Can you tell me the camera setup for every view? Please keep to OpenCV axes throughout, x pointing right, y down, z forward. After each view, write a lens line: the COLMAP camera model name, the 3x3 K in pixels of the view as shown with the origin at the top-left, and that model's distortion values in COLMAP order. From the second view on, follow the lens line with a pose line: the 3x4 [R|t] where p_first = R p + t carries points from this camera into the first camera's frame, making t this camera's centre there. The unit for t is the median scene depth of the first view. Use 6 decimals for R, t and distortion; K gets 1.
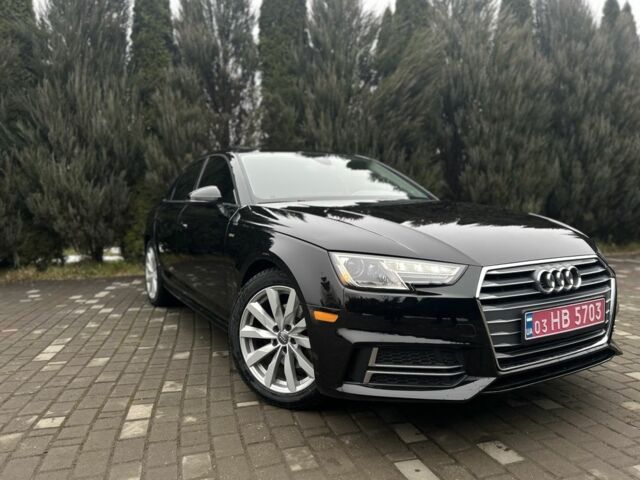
lens RADIAL K [[480.0, 0, 320.0], [0, 480.0, 240.0], [0, 0, 1]] dist [0.045148, -0.044188]
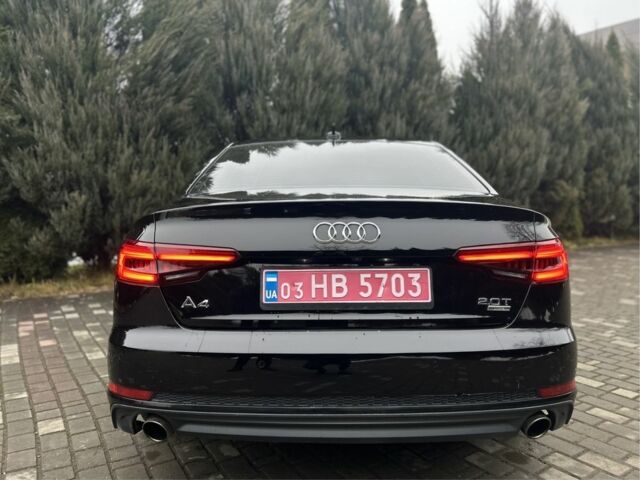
lens RADIAL K [[503.8, 0, 320.0], [0, 503.8, 240.0], [0, 0, 1]] dist [0.047737, -0.048241]
pose [[0.946553, -0.013759, 0.322255, 0.135110], [0.012785, 0.999905, 0.005140, -0.025820], [-0.322295, -0.000745, 0.946639, 0.144202]]
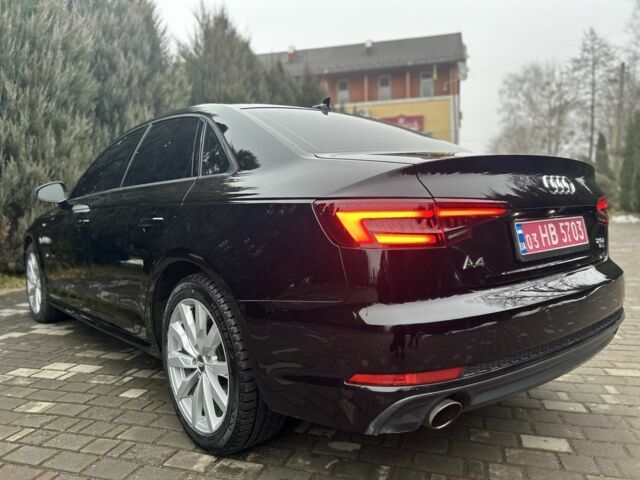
lens RADIAL K [[480.0, 0, 320.0], [0, 480.0, 240.0], [0, 0, 1]] dist [0.045148, -0.044188]
pose [[0.516618, -0.063217, 0.853879, -0.021427], [0.072064, 0.996942, 0.030208, -0.018056], [-0.853178, 0.045928, 0.519594, 0.302086]]
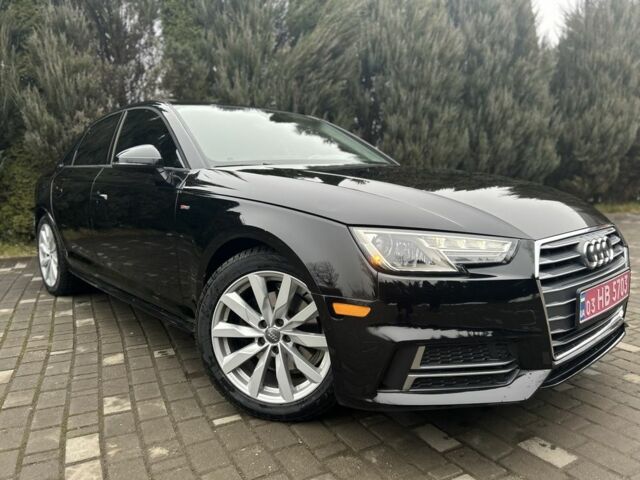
lens RADIAL K [[480.0, 0, 320.0], [0, 480.0, 240.0], [0, 0, 1]] dist [0.045148, -0.044188]
pose [[0.974721, -0.028017, 0.221660, -0.050267], [0.014826, 0.998031, 0.060952, -0.000406], [-0.222931, -0.056125, 0.973217, 0.062724]]
